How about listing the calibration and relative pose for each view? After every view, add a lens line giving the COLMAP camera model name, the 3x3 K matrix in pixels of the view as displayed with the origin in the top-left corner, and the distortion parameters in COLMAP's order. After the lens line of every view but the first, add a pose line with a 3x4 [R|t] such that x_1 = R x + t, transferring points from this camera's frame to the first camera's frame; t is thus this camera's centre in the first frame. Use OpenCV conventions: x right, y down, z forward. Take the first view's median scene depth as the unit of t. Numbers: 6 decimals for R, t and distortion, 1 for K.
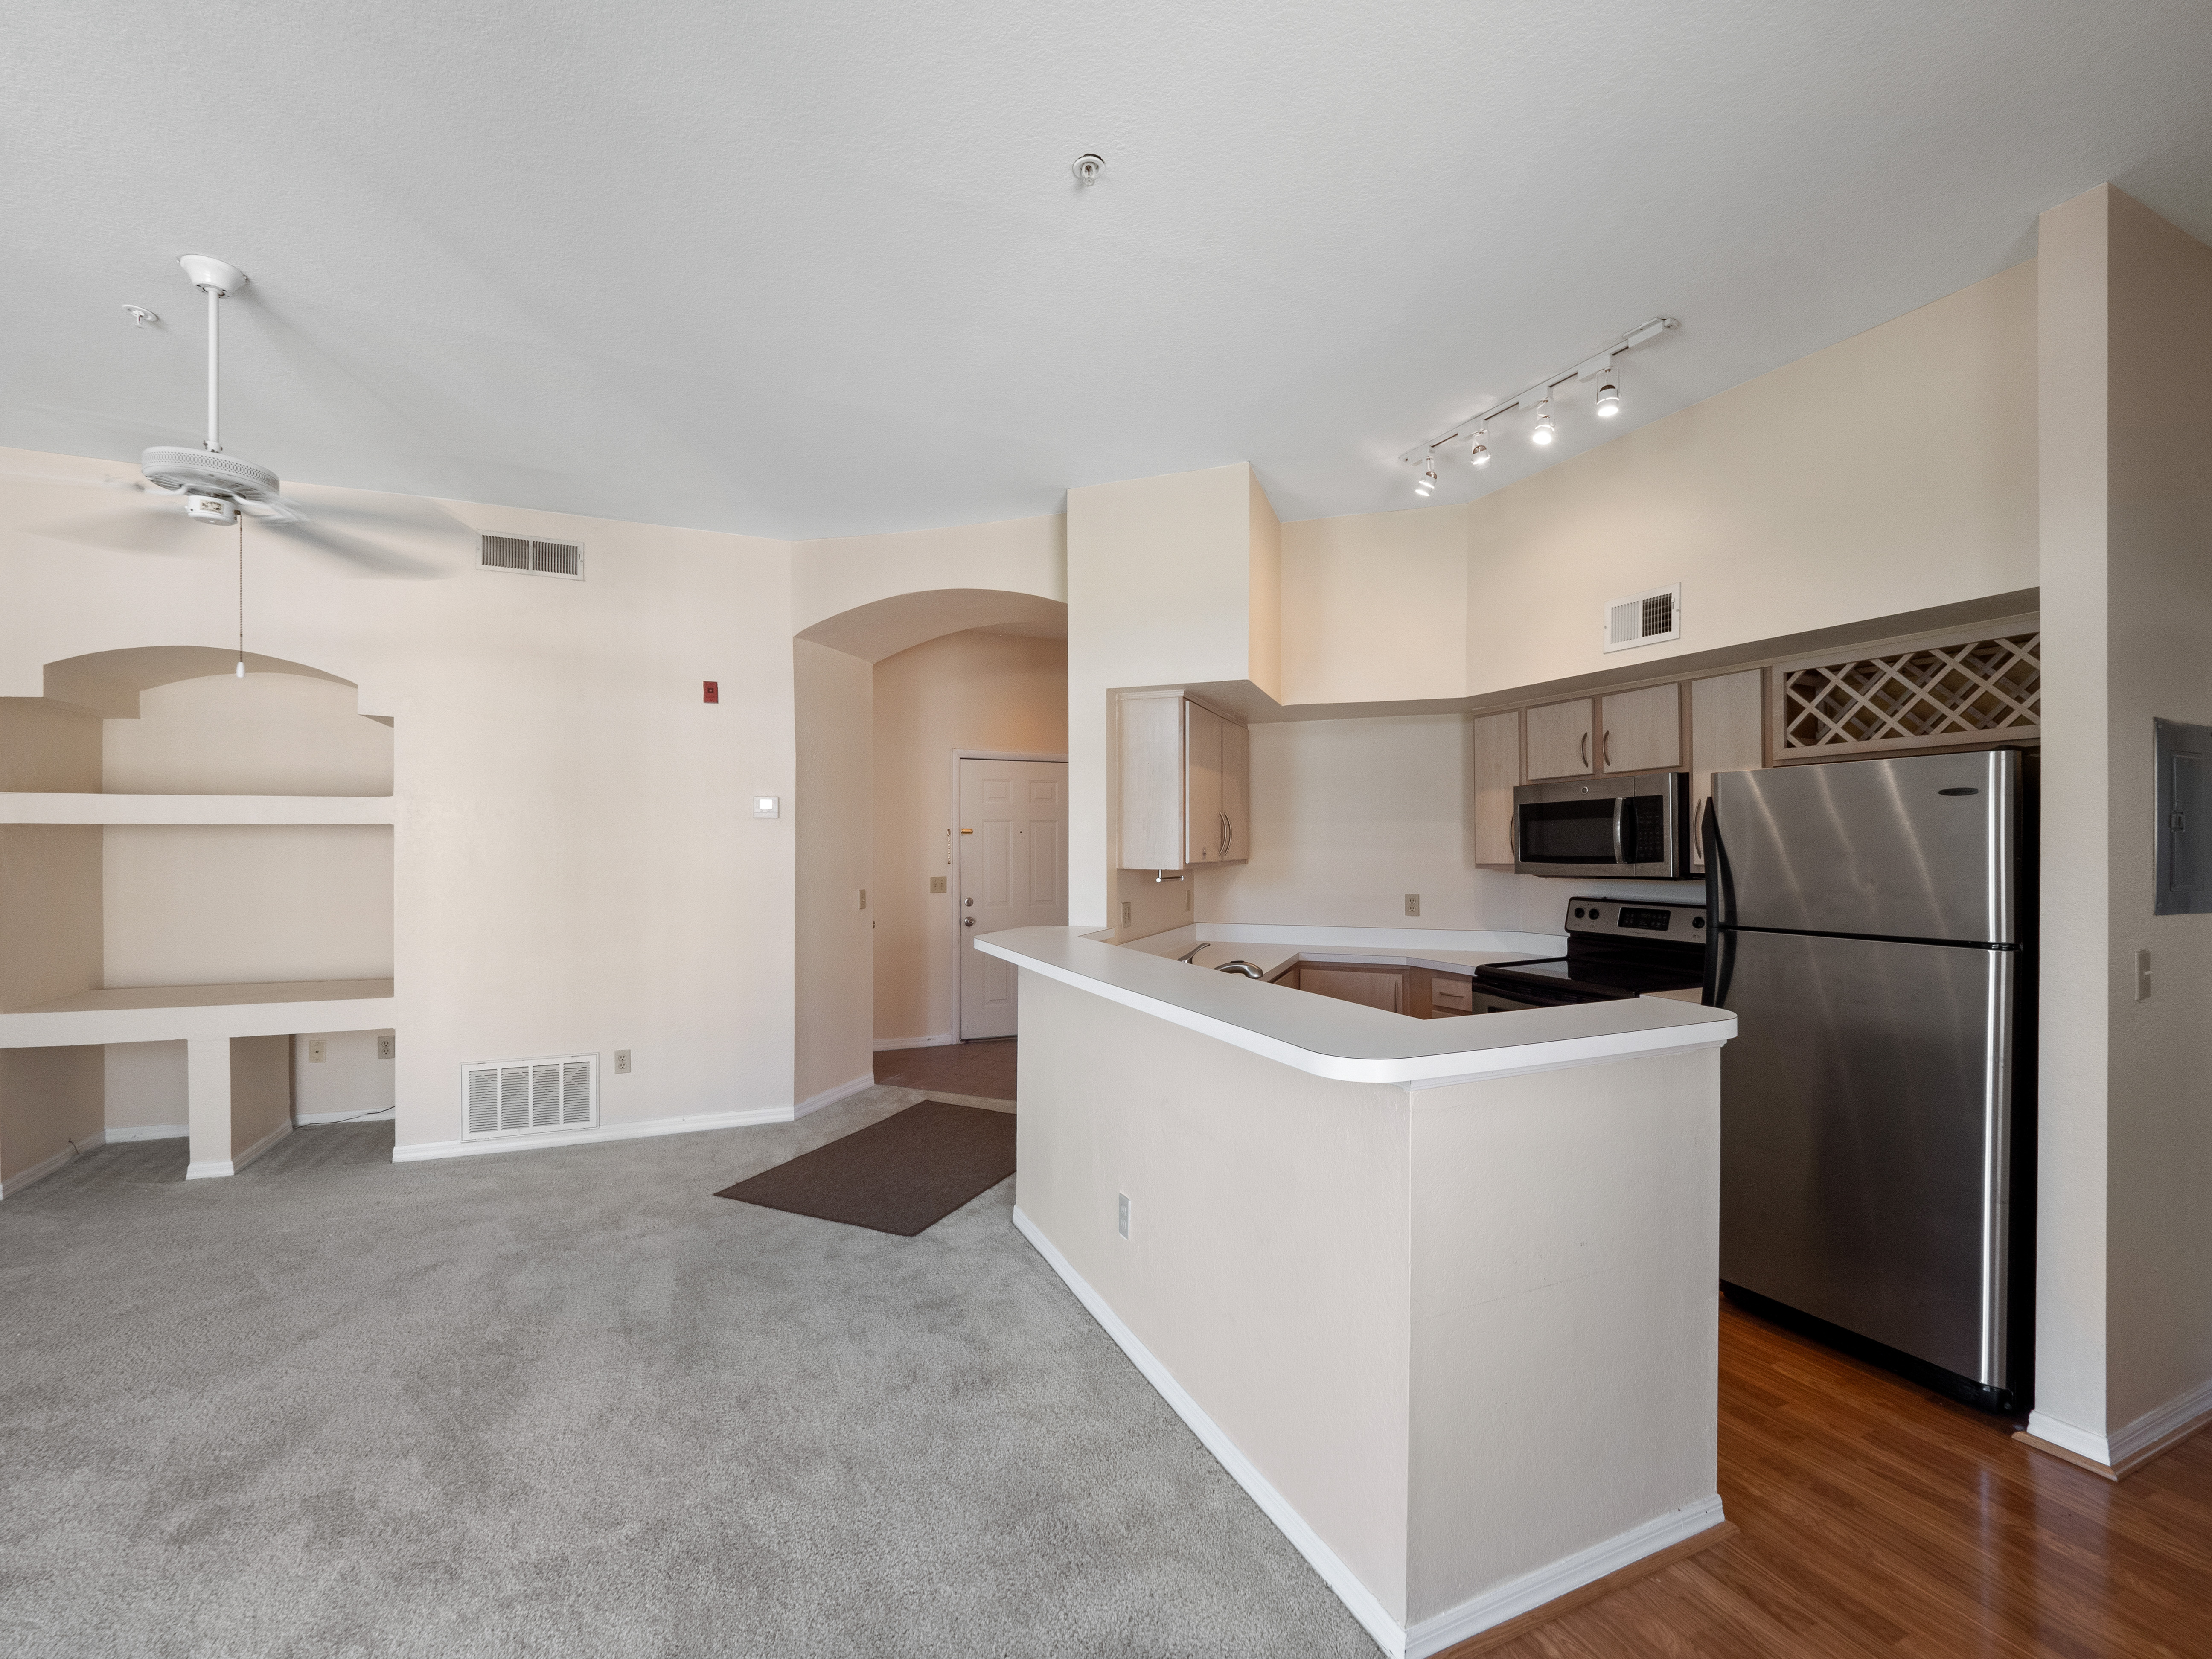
lens RADIAL K [[960.1, 0, 1096.6], [0, 960.1, 845.7], [0, 0, 1]] dist [-0.000141, -0.000662]
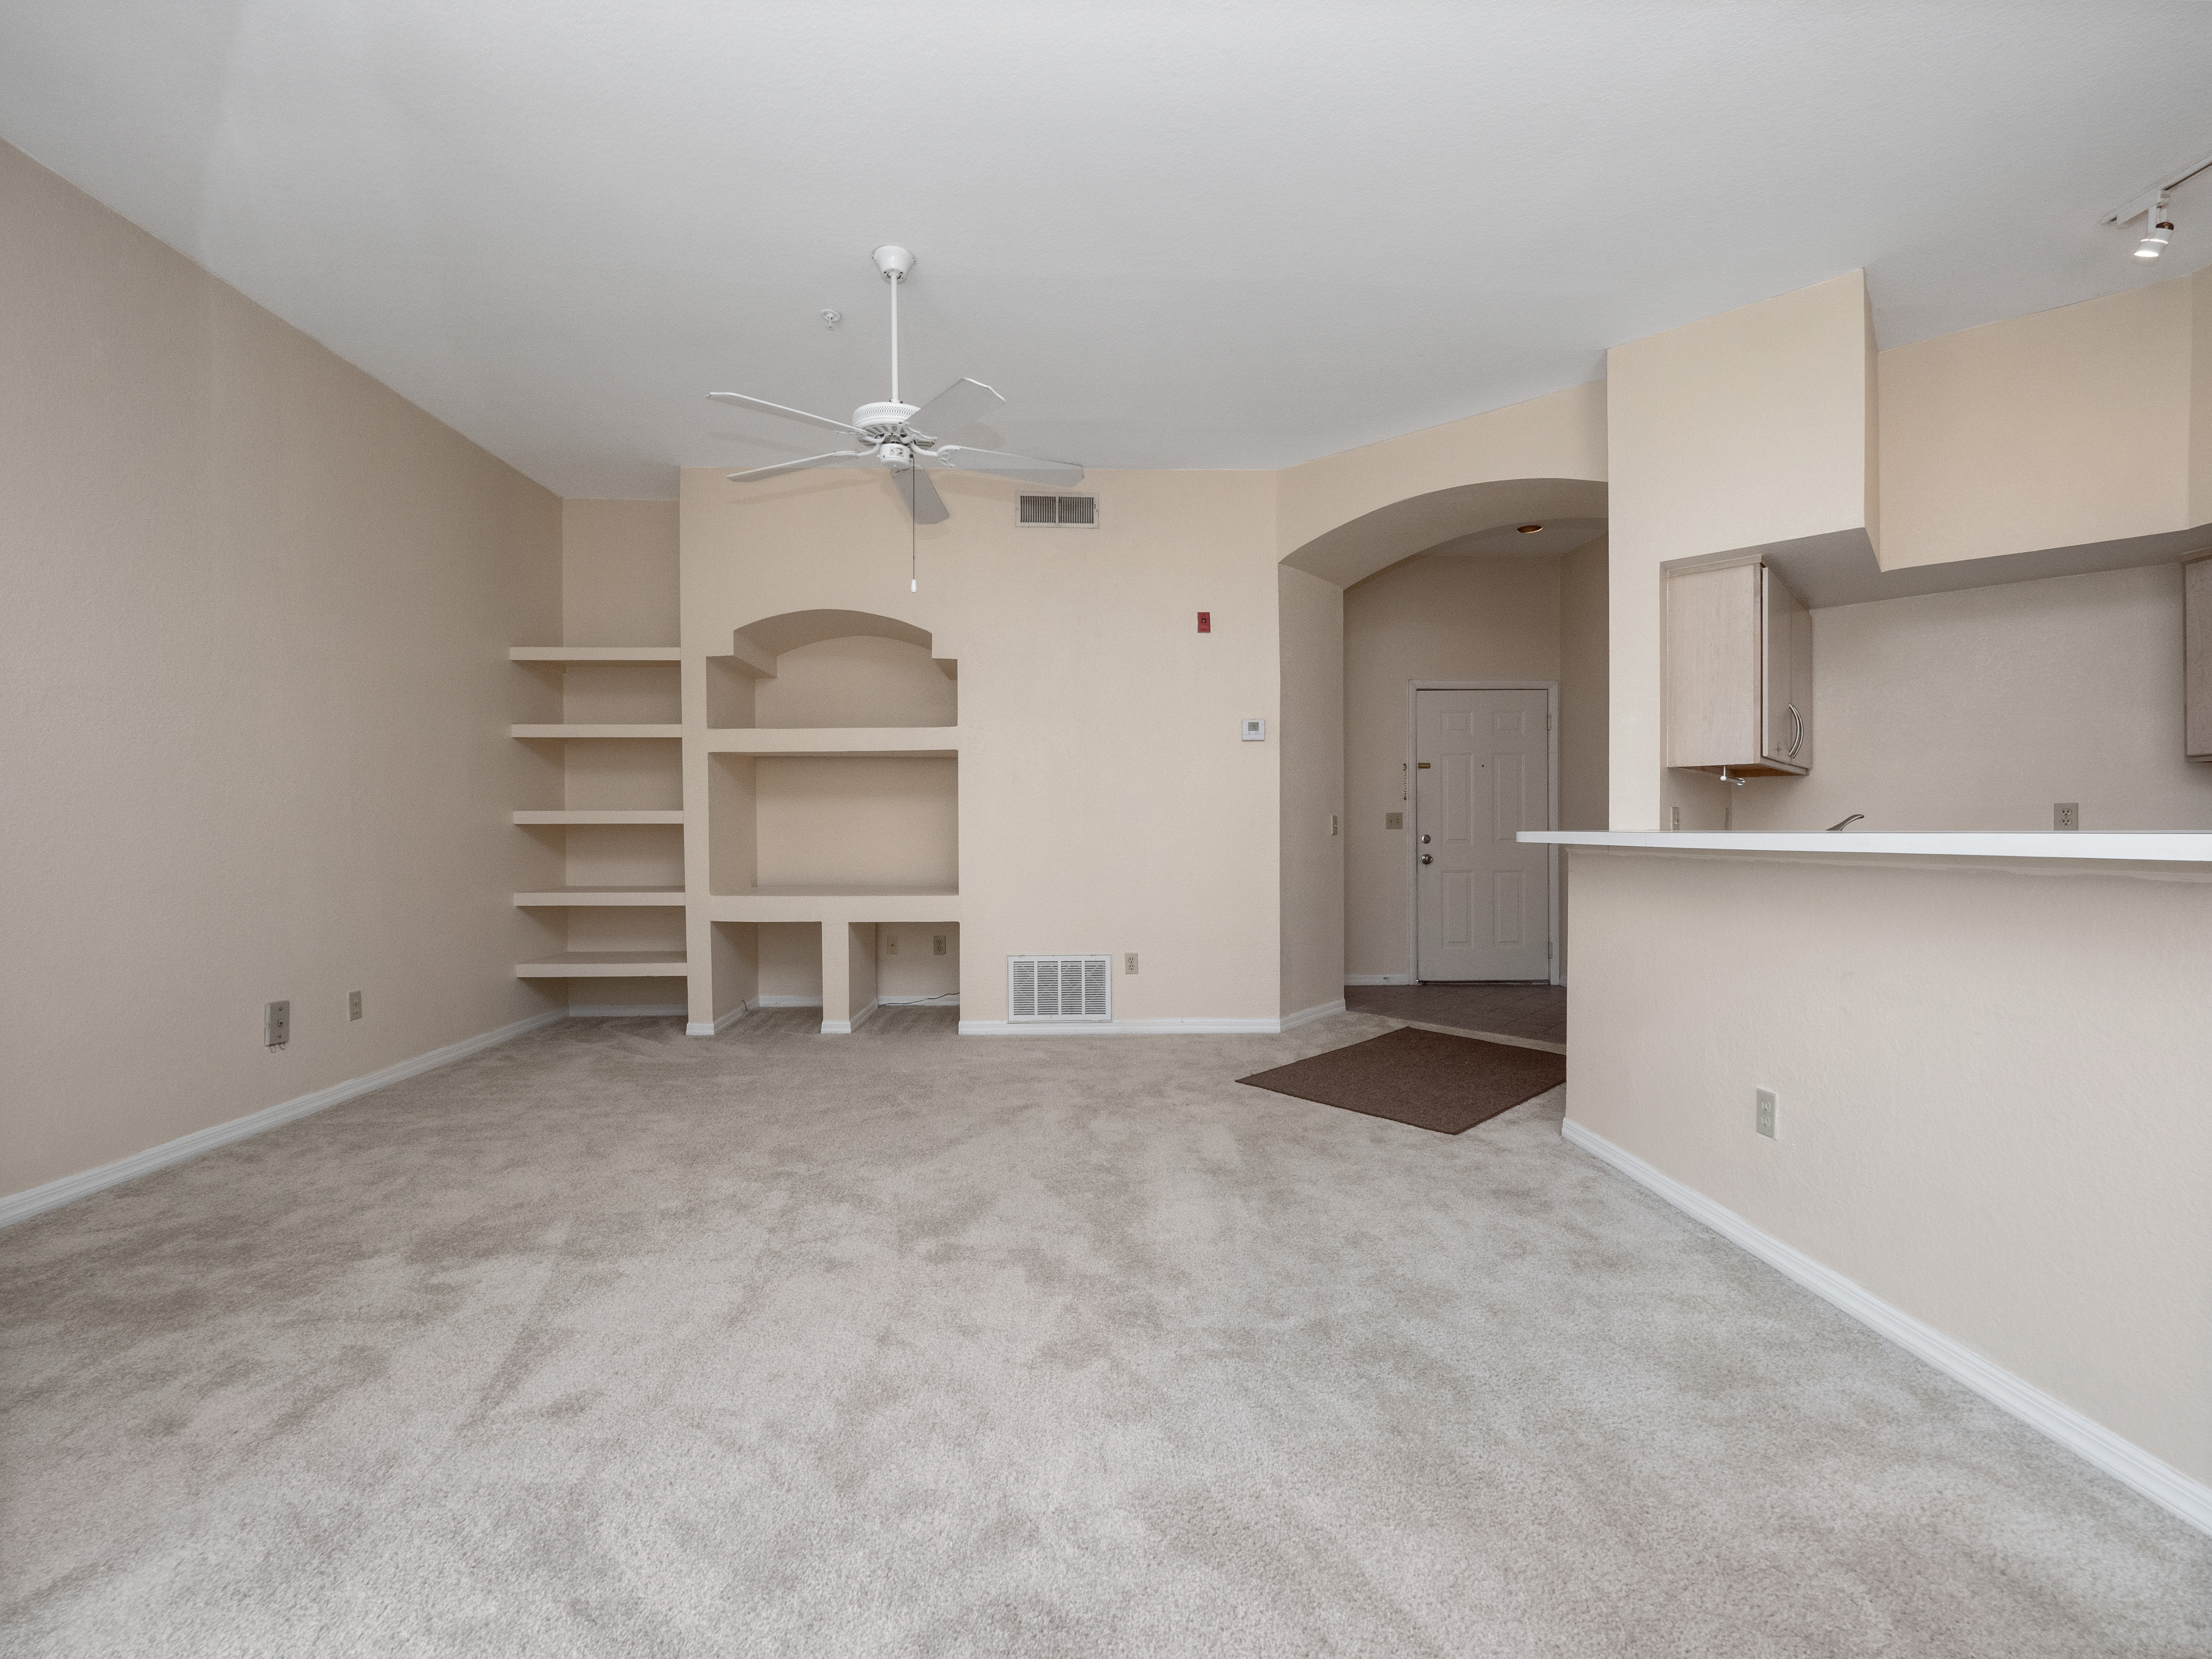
lens RADIAL K [[945.3, 0, 1093.8], [0, 945.3, 839.7], [0, 0, 1]] dist [0.015004, -0.000292]
pose [[0.928929, -0.002391, -0.370249, -0.150652], [0.005535, 0.999957, 0.007428, 0.085032], [0.370215, -0.008950, 0.928903, -0.024672]]
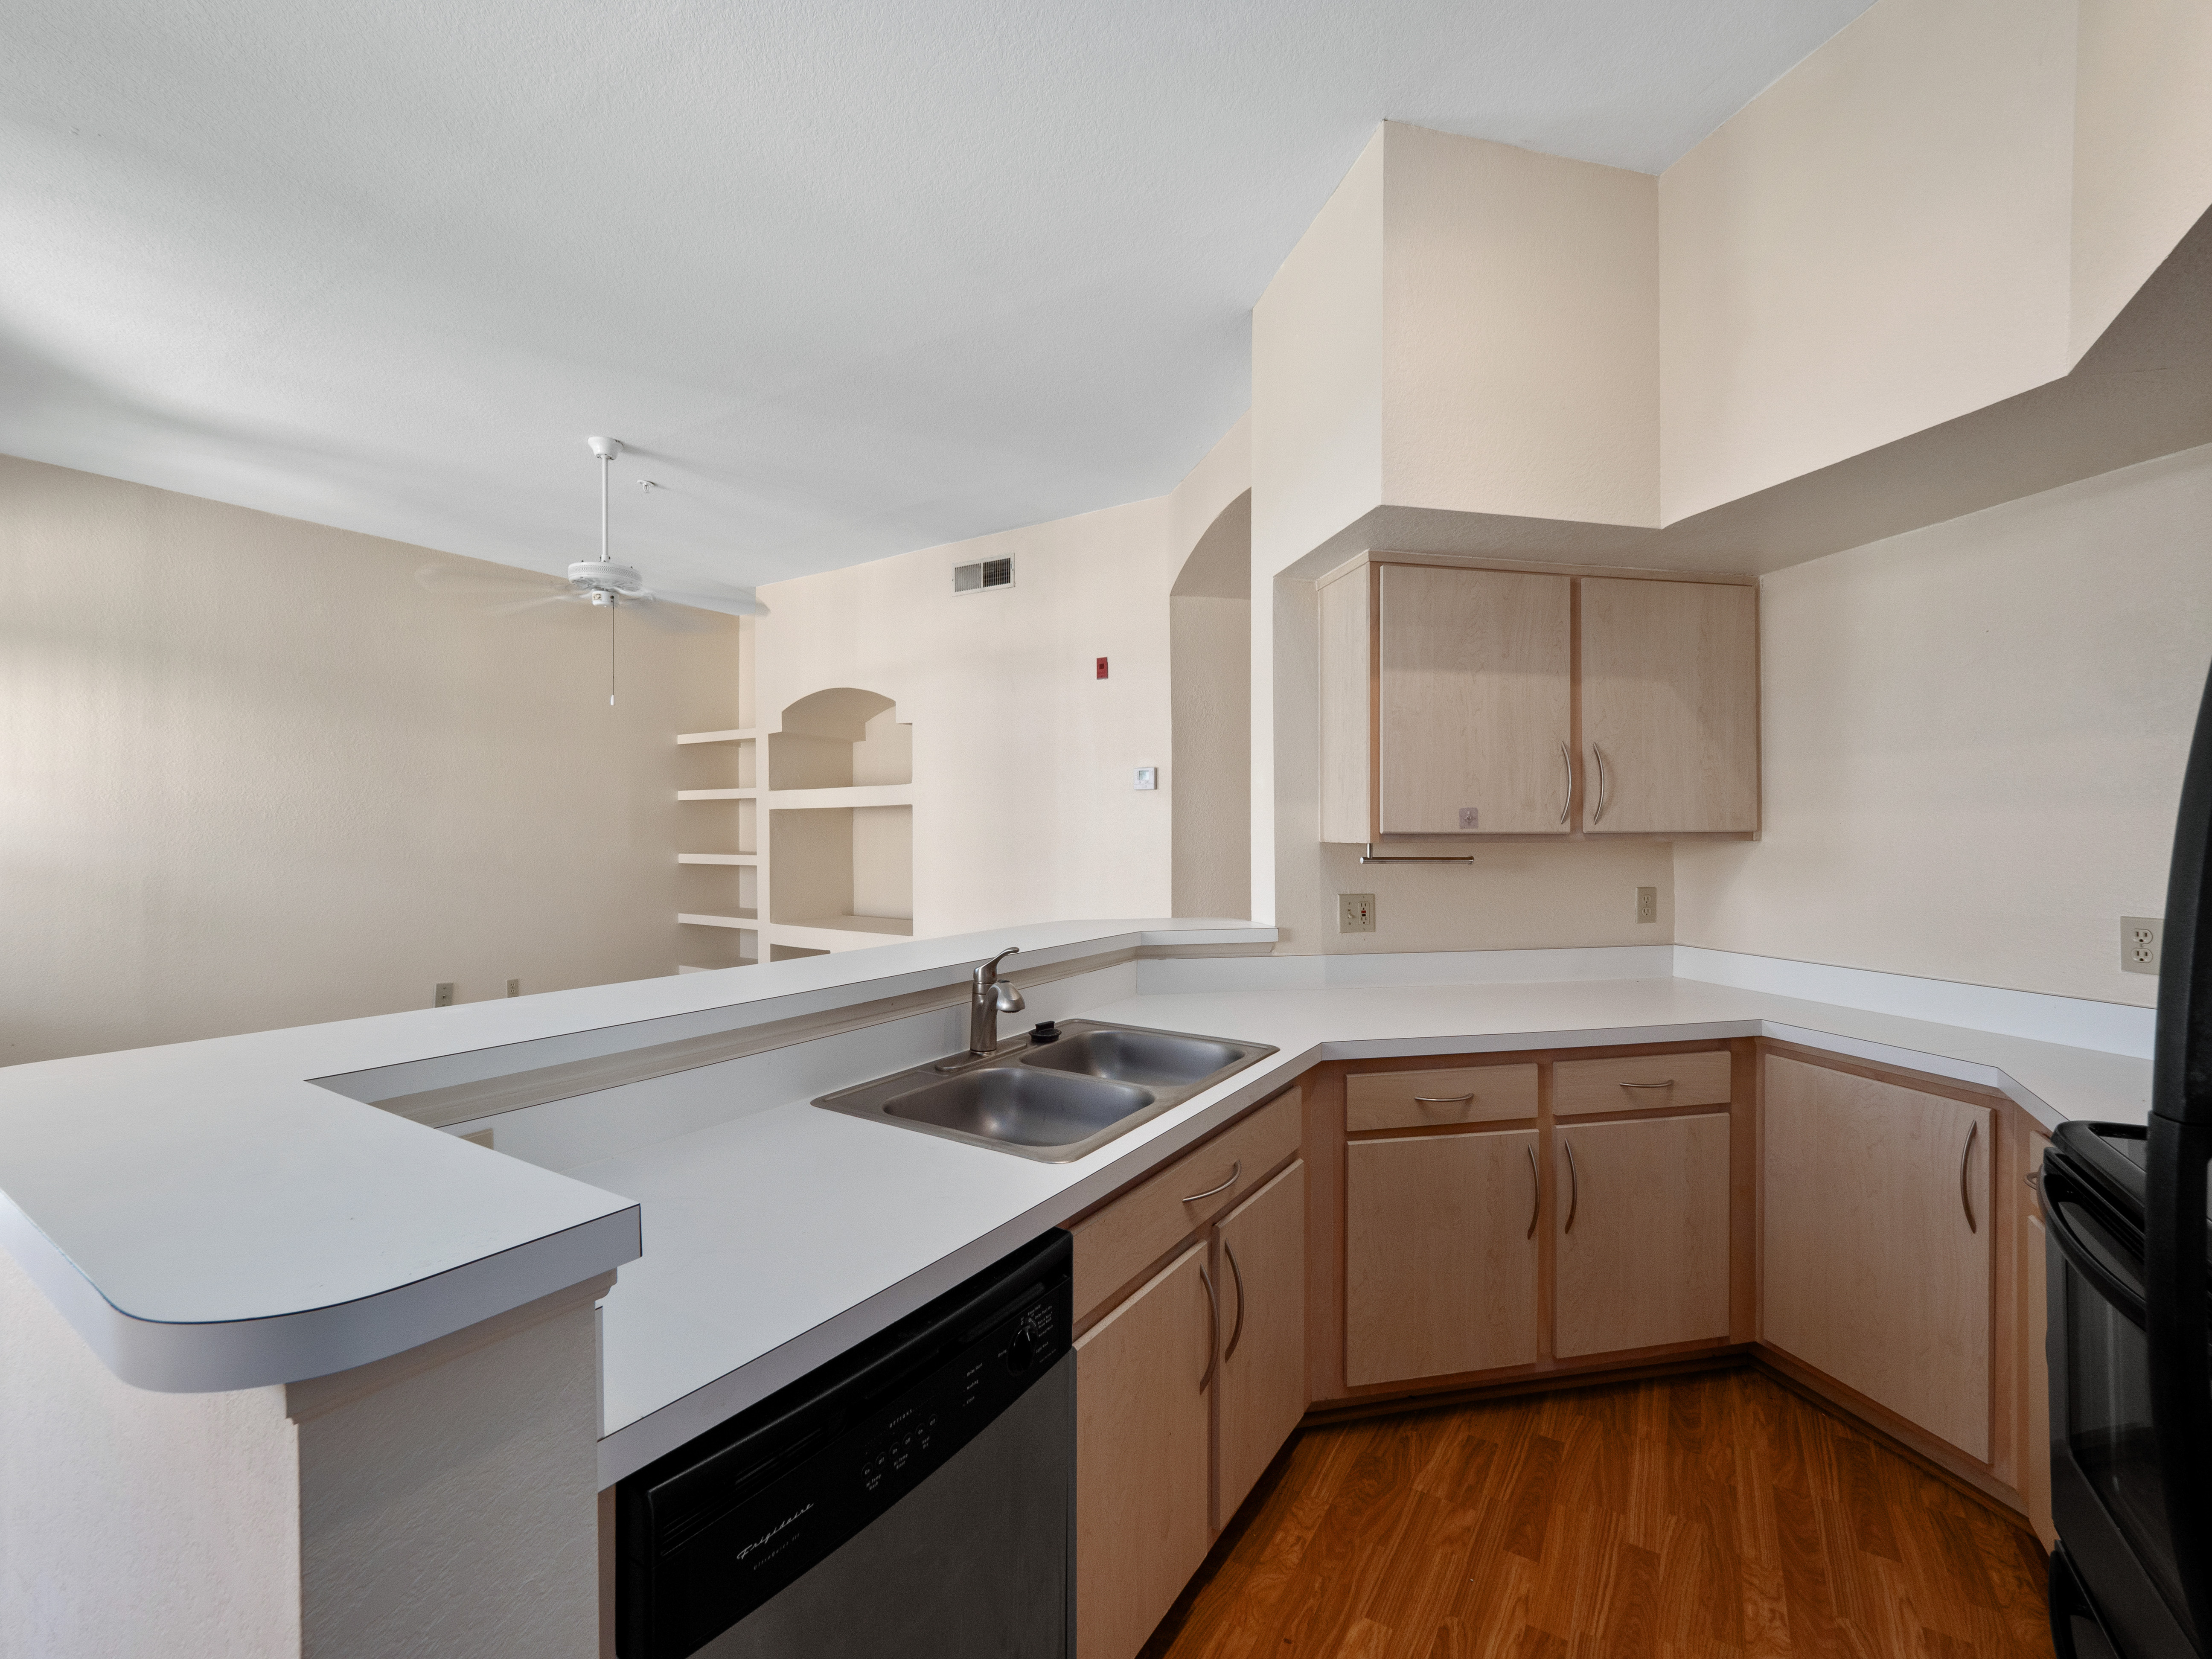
lens RADIAL K [[933.3, 0, 1107.4], [0, 933.3, 821.8], [0, 0, 1]] dist [-0.011715, 0.000091]
pose [[0.567871, -0.011380, -0.823039, 0.482290], [-0.001527, 0.999888, -0.014879, 0.020543], [0.823116, 0.009706, 0.567791, 0.521358]]
